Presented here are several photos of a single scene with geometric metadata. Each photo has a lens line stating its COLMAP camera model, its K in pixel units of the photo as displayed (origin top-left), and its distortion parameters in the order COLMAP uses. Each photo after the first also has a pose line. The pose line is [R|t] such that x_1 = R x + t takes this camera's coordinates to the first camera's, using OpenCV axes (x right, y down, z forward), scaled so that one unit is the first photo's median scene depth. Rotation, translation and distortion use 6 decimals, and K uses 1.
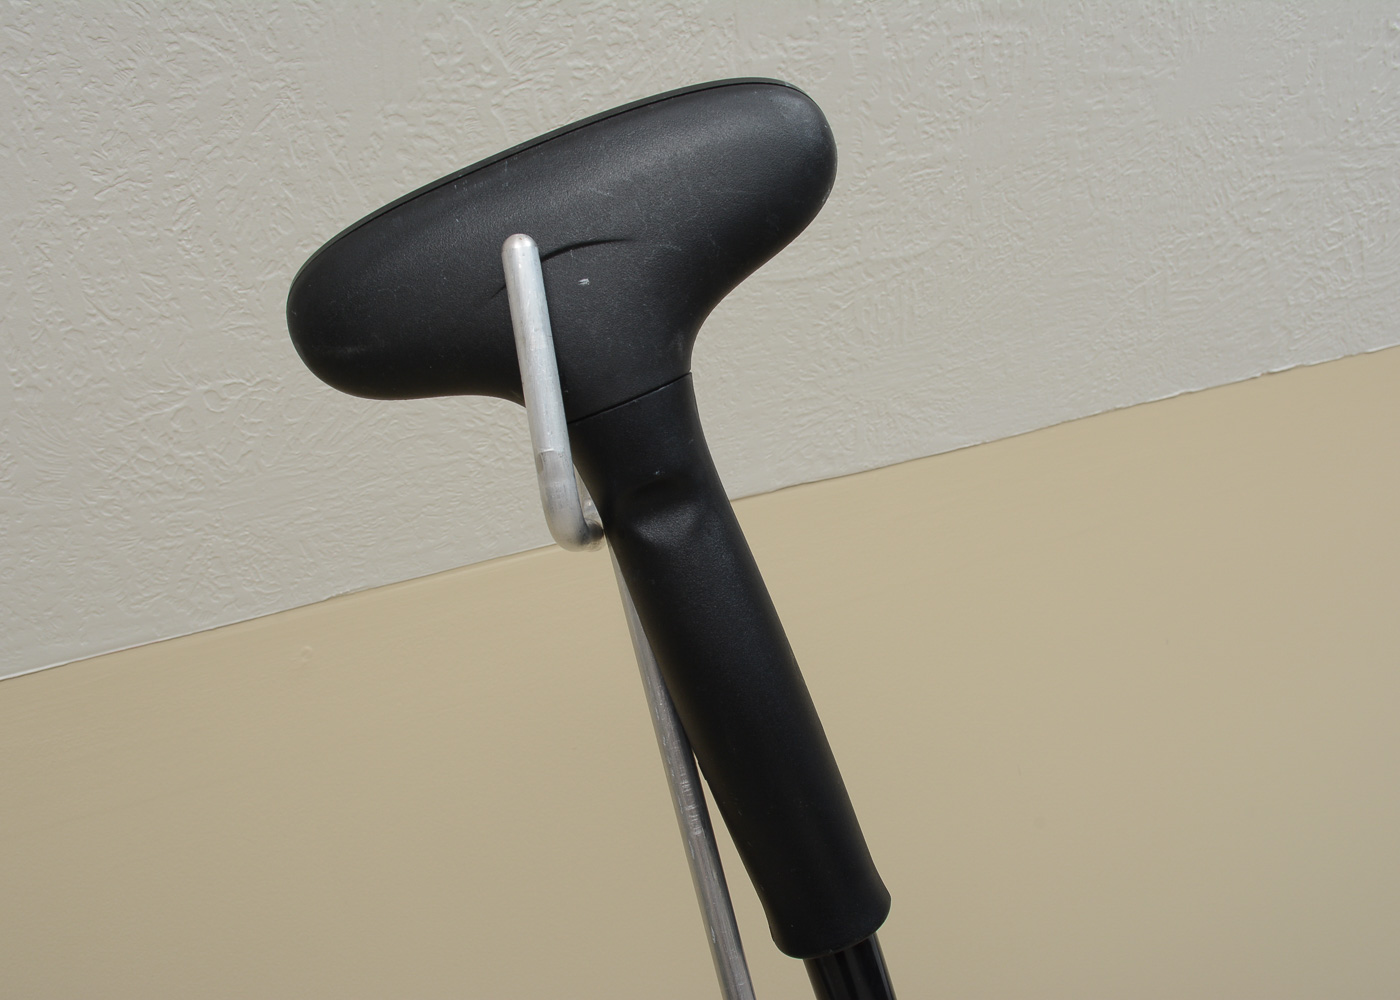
lens RADIAL K [[1422.5, 0, 700.6], [0, 1422.5, 503.1], [0, 0, 1]] dist [-0.022716, 0.000000]
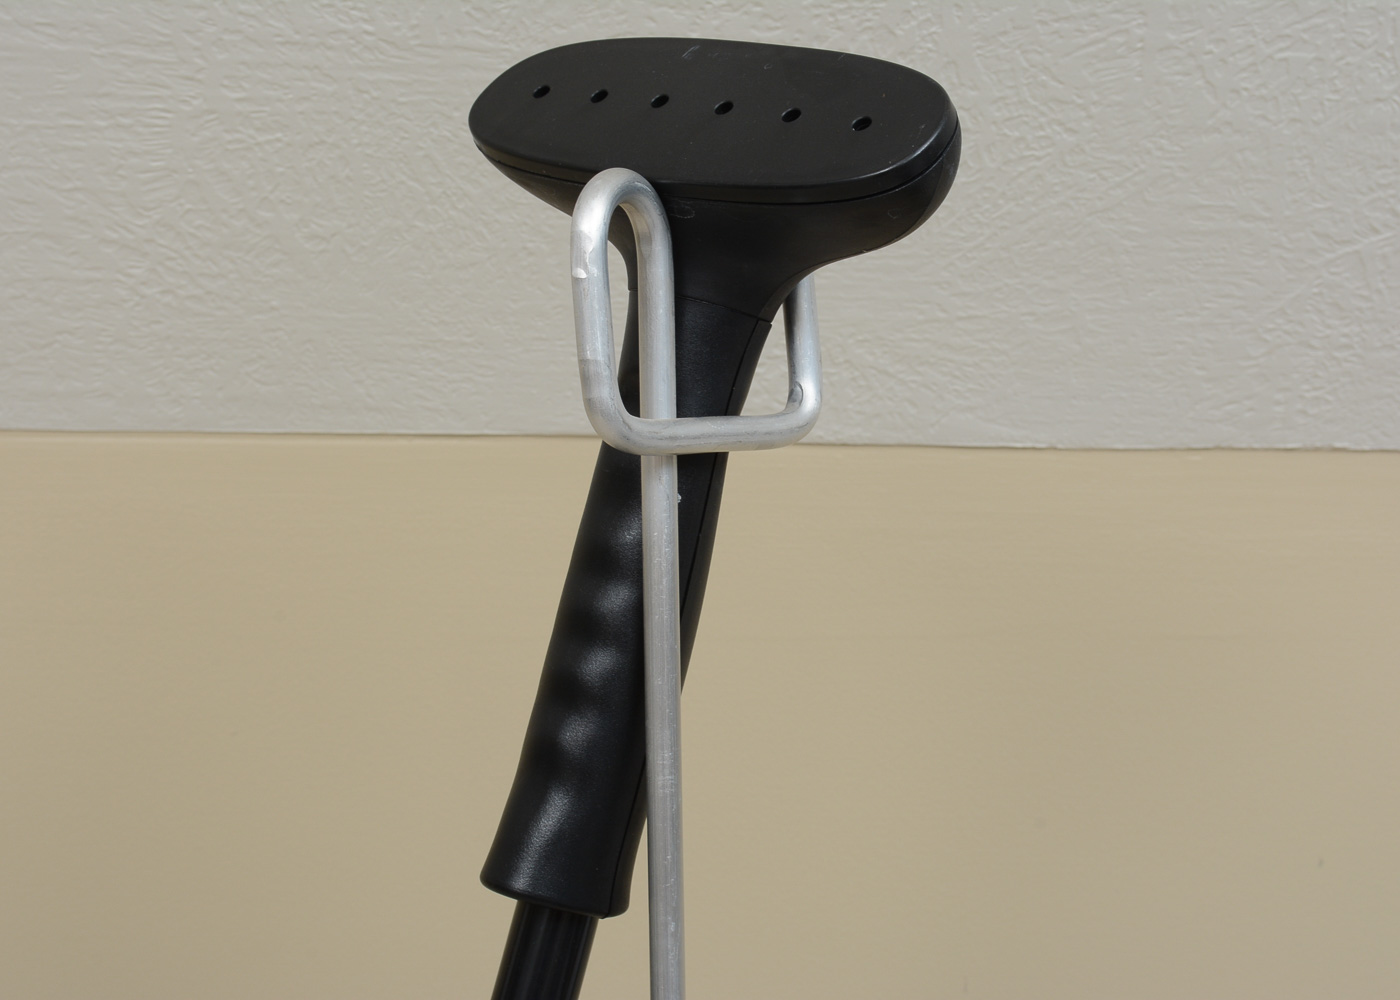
lens RADIAL K [[2478.9, 0, 700.4], [0, 2478.9, 498.3], [0, 0, 1]] dist [0.040357, 0.000000]
pose [[0.912431, 0.255890, -0.319358, 0.448445], [-0.233747, 0.966443, 0.106542, -0.109596], [0.335904, -0.022564, 0.941626, -0.037380]]
